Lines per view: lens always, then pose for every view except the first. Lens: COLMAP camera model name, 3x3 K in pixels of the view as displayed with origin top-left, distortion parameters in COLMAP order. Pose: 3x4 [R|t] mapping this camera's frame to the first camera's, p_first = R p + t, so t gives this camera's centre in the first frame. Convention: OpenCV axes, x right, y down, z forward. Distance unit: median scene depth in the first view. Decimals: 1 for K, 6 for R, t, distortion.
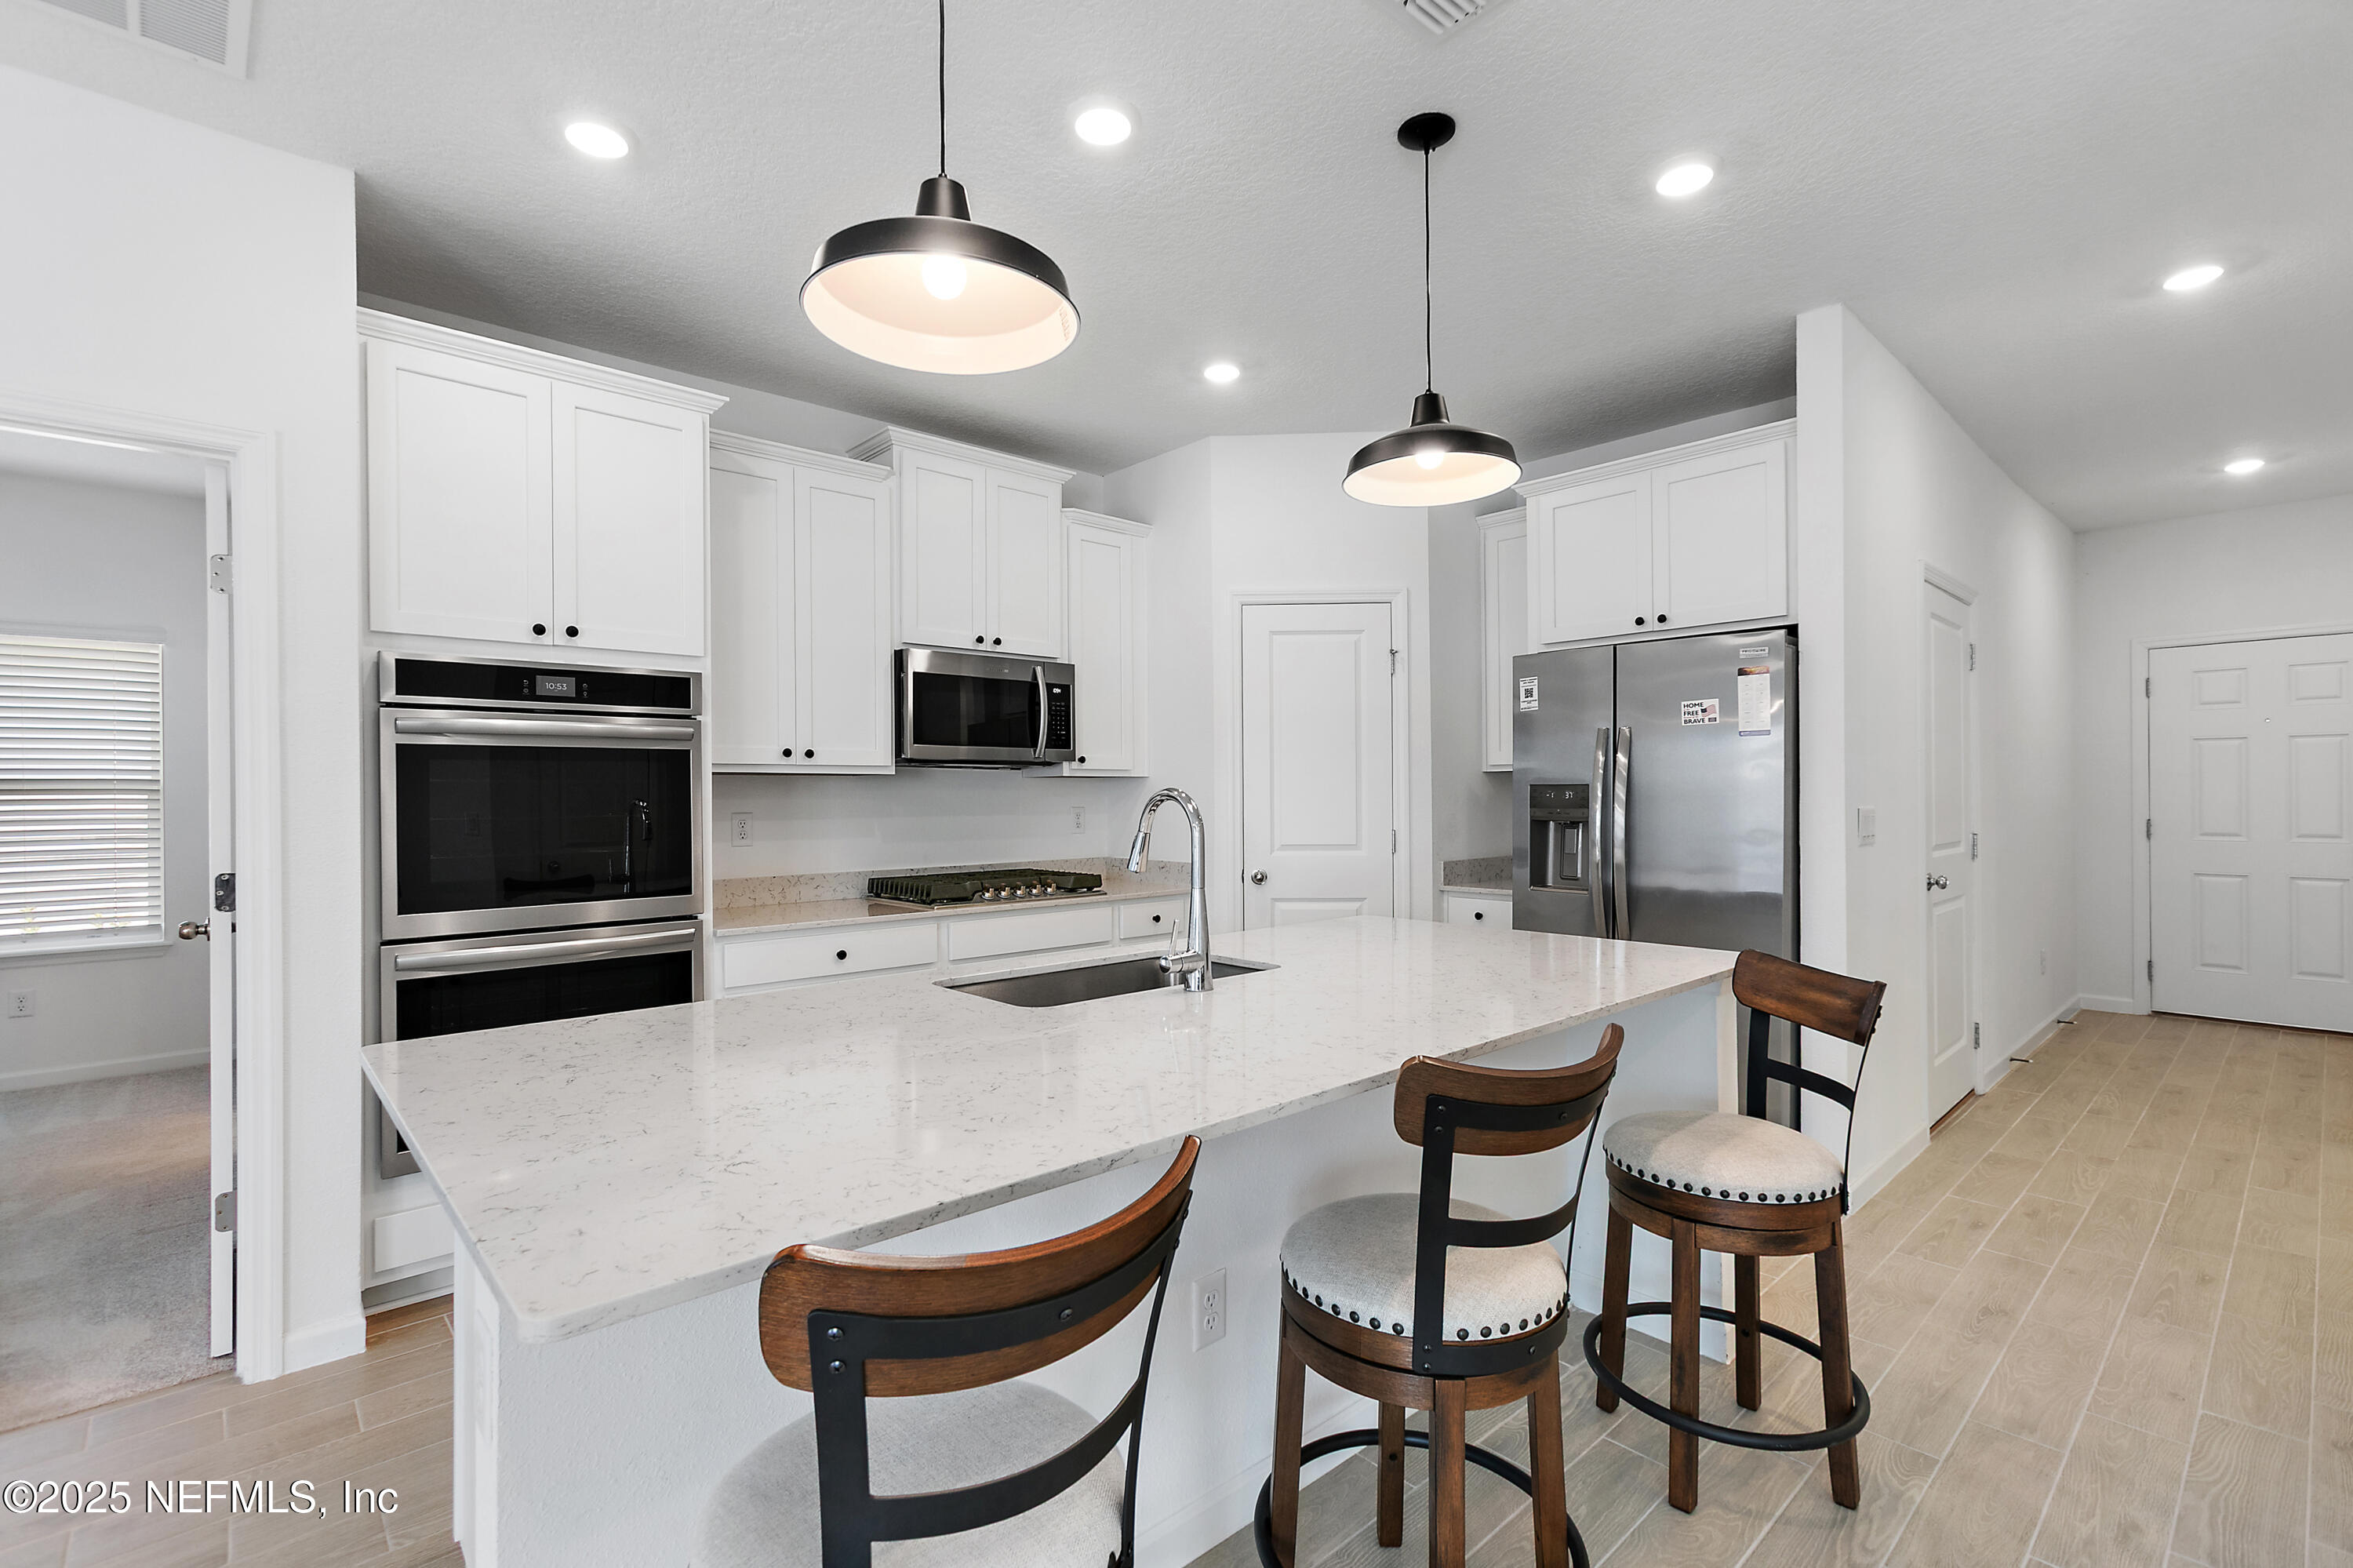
lens RADIAL K [[1058.9, 0, 1108.8], [0, 1058.9, 801.6], [0, 0, 1]] dist [0.000806, 0.000113]
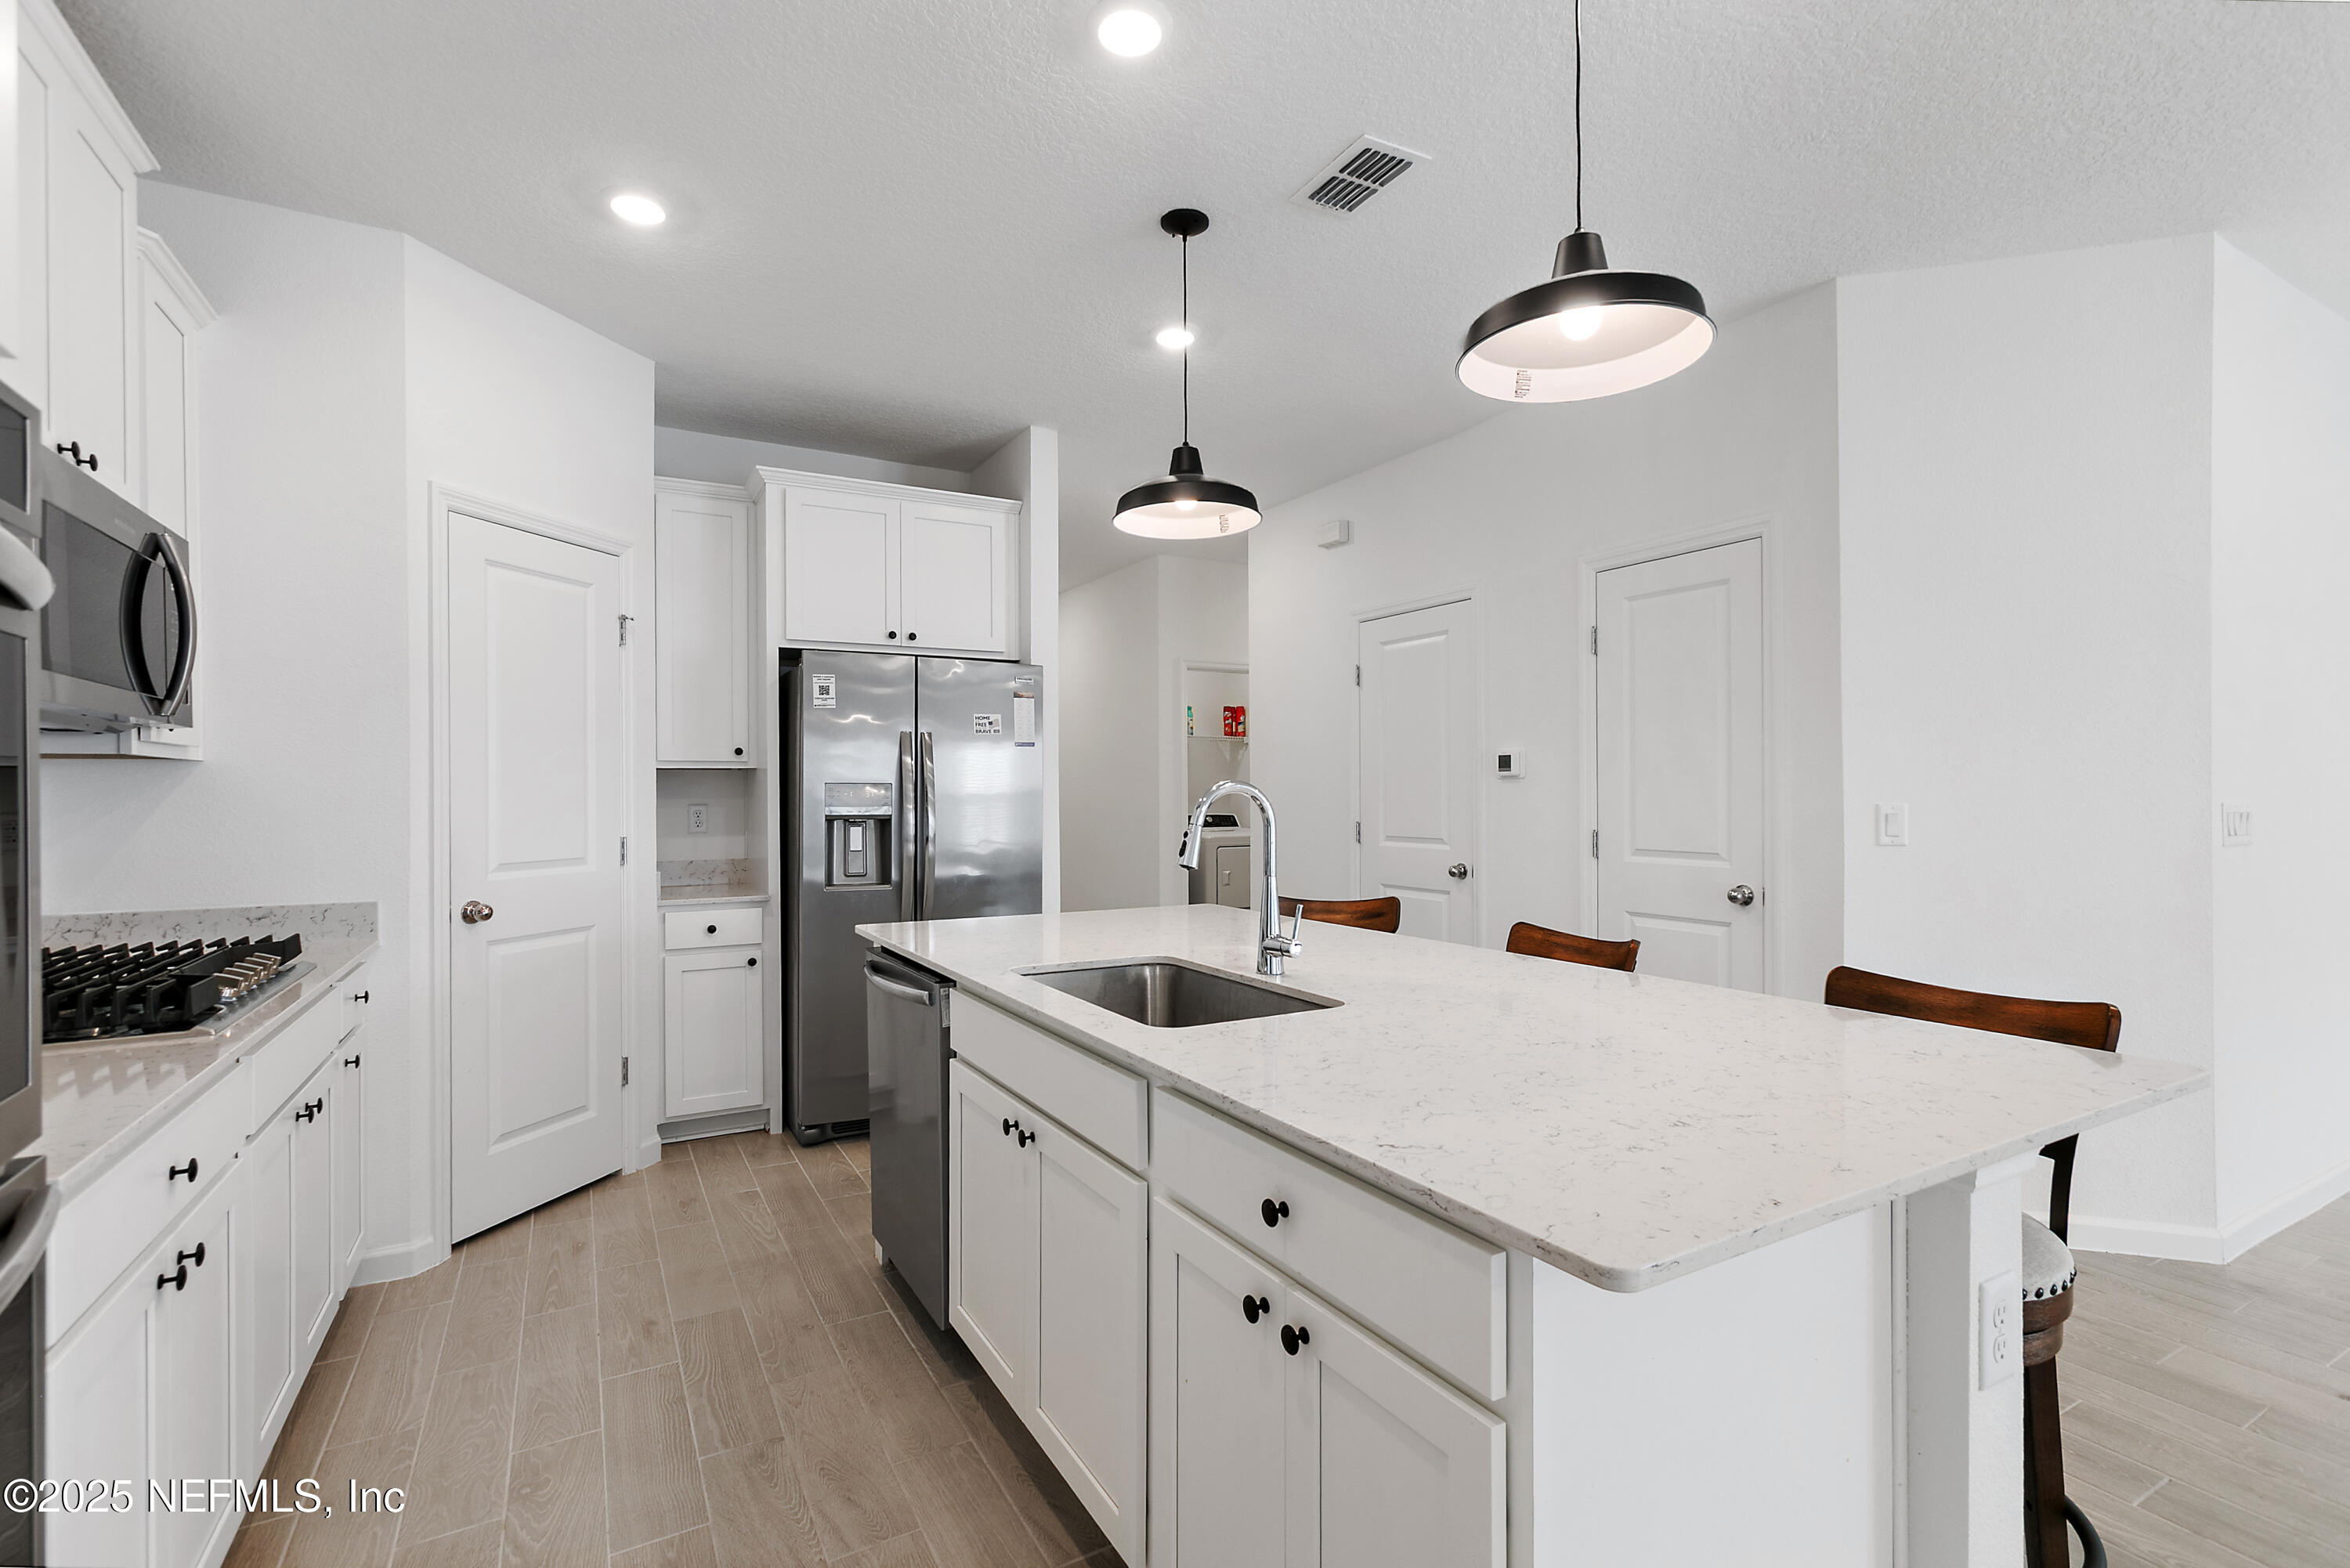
lens RADIAL K [[1084.6, 0, 1175.0], [0, 1084.6, 784.0], [0, 0, 1]] dist [-0.001289, -0.000007]
pose [[0.204820, 0.012762, 0.978716, -0.542166], [0.009290, 0.999845, -0.014981, 0.003442], [-0.978756, 0.012161, 0.204670, 0.487548]]
